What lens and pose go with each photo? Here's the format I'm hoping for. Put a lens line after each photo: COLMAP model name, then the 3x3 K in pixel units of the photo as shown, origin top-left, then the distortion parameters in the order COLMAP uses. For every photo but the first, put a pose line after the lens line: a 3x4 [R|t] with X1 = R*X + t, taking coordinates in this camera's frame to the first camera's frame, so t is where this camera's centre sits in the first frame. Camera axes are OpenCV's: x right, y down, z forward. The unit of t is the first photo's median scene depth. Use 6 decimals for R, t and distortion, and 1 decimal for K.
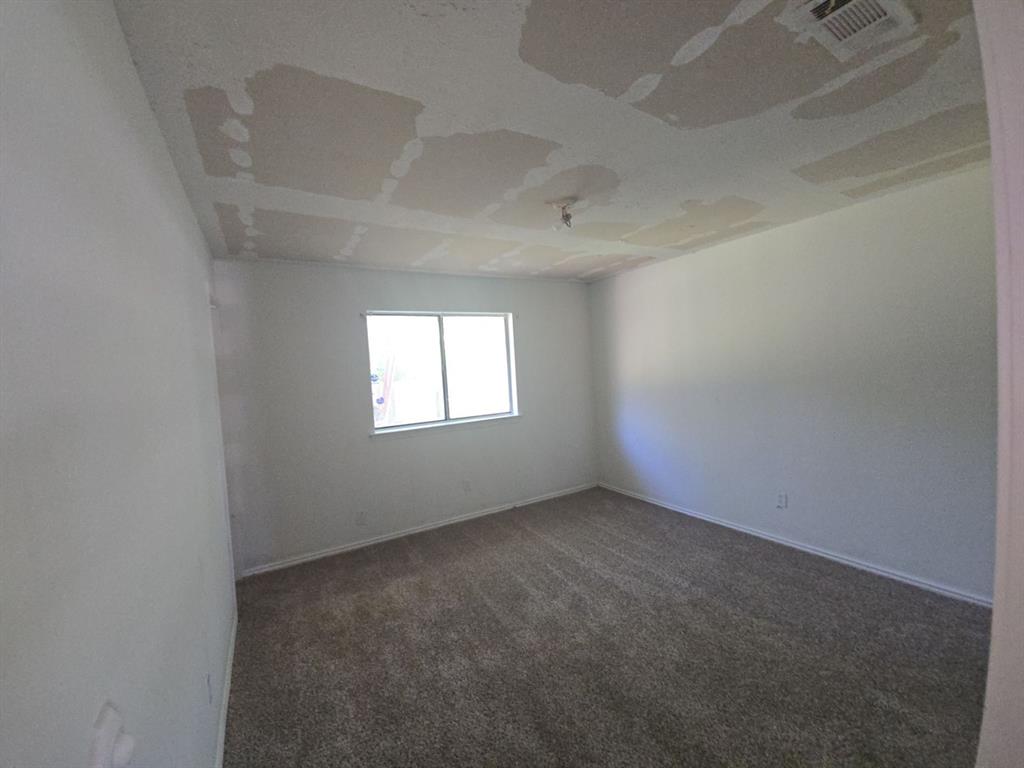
lens RADIAL K [[416.9, 0, 509.4], [0, 416.9, 388.8], [0, 0, 1]] dist [0.003492, 0.000444]
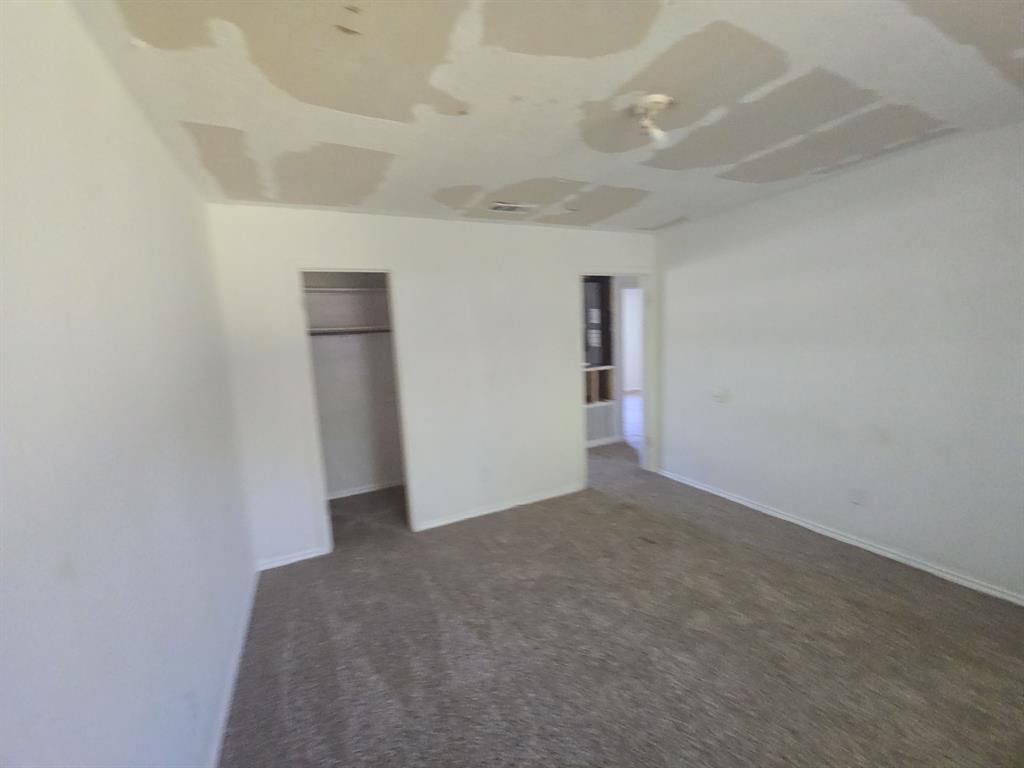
lens RADIAL K [[416.9, 0, 509.4], [0, 416.9, 388.8], [0, 0, 1]] dist [0.003492, 0.000444]
pose [[-0.990389, 0.098636, 0.096957, 0.411933], [0.114413, 0.978146, 0.173610, -0.150885], [-0.077714, 0.183034, -0.980030, 2.147974]]
